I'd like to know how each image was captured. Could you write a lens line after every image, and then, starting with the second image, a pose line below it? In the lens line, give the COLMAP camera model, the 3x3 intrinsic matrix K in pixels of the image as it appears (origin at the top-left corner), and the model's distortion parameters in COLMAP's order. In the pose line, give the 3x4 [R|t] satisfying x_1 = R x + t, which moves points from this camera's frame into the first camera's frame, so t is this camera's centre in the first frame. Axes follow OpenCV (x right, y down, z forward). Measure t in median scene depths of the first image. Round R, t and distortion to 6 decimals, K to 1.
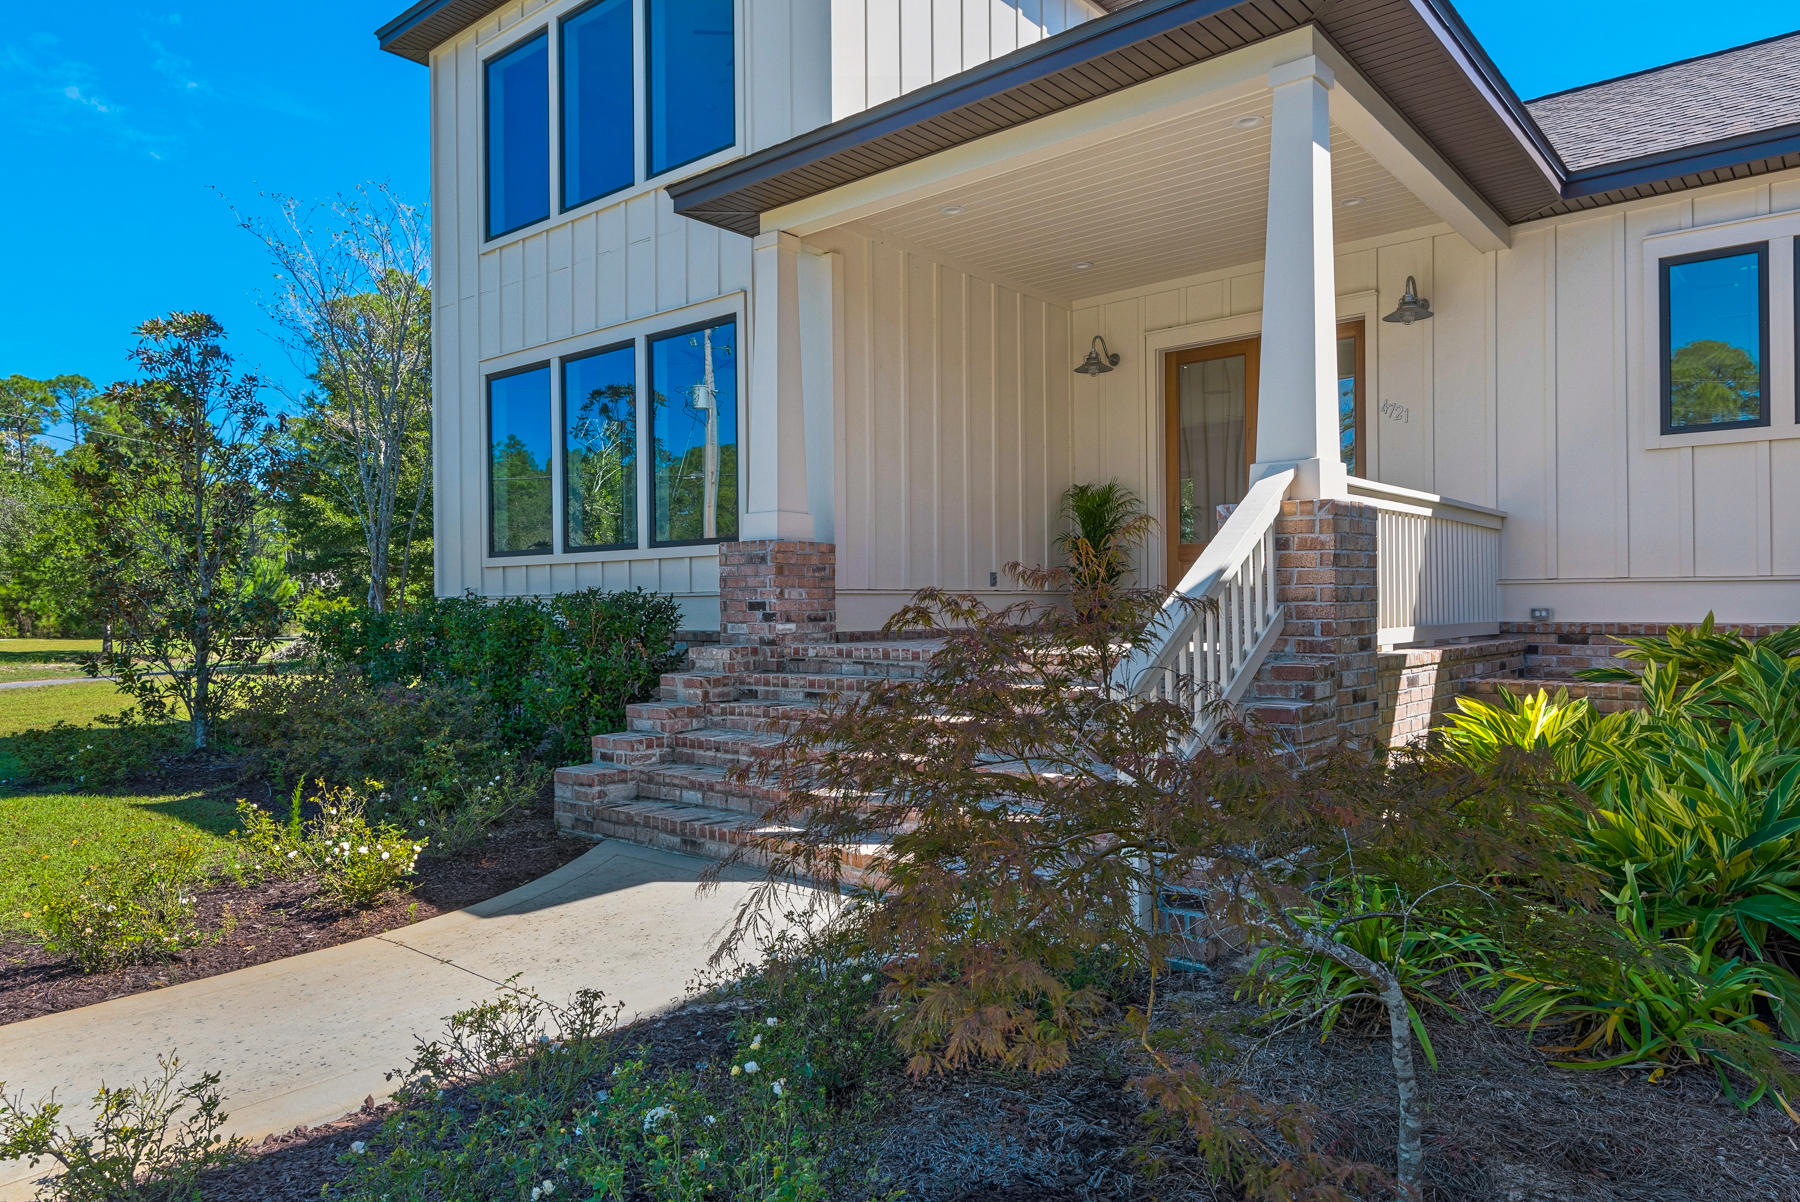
lens RADIAL K [[1185.3, 0, 975.9], [0, 1185.3, 615.0], [0, 0, 1]] dist [-0.012181, 0.000298]
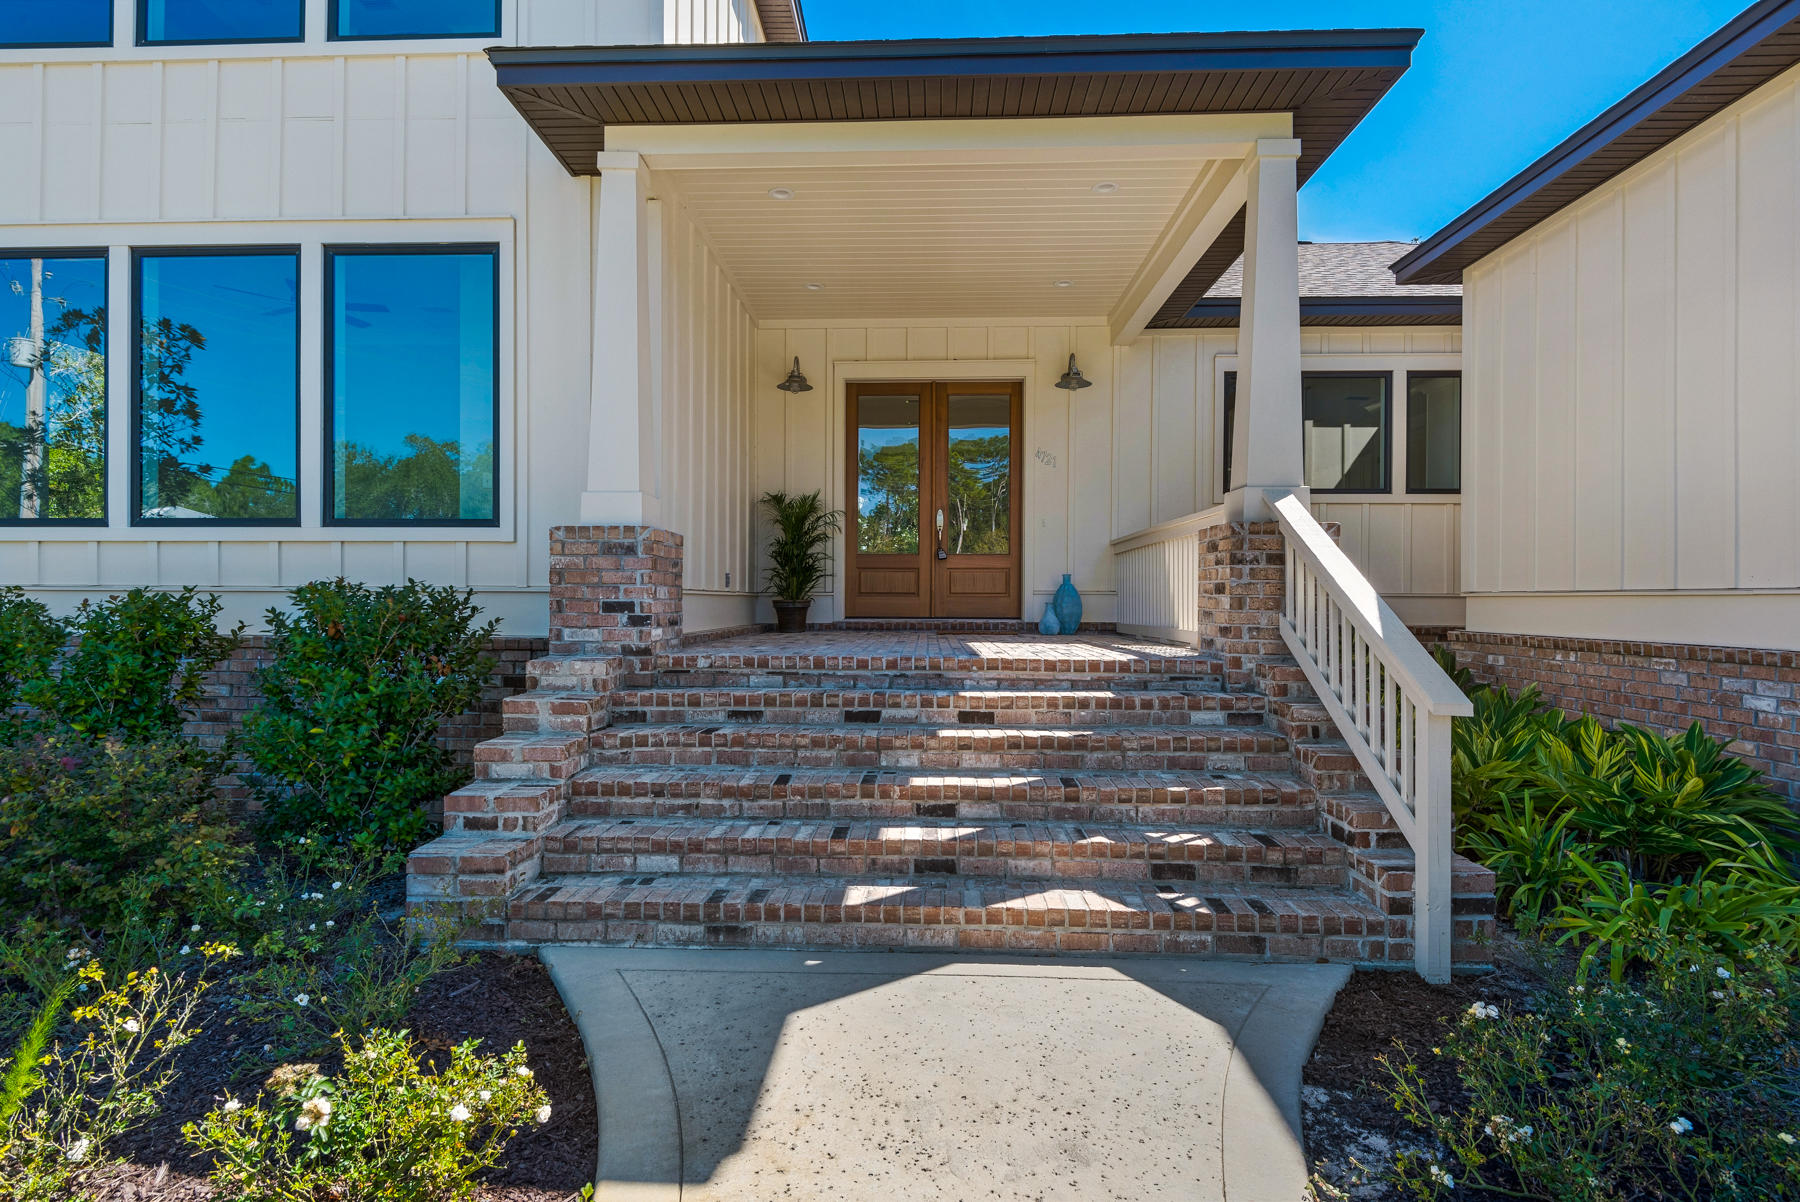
lens RADIAL K [[914.7, 0, 899.8], [0, 914.7, 594.6], [0, 0, 1]] dist [0.014115, -0.001899]
pose [[0.812175, 0.003423, 0.583403, -0.400135], [-0.003232, 0.999994, -0.001368, -0.016059], [-0.583404, -0.000774, 0.812181, 0.378645]]
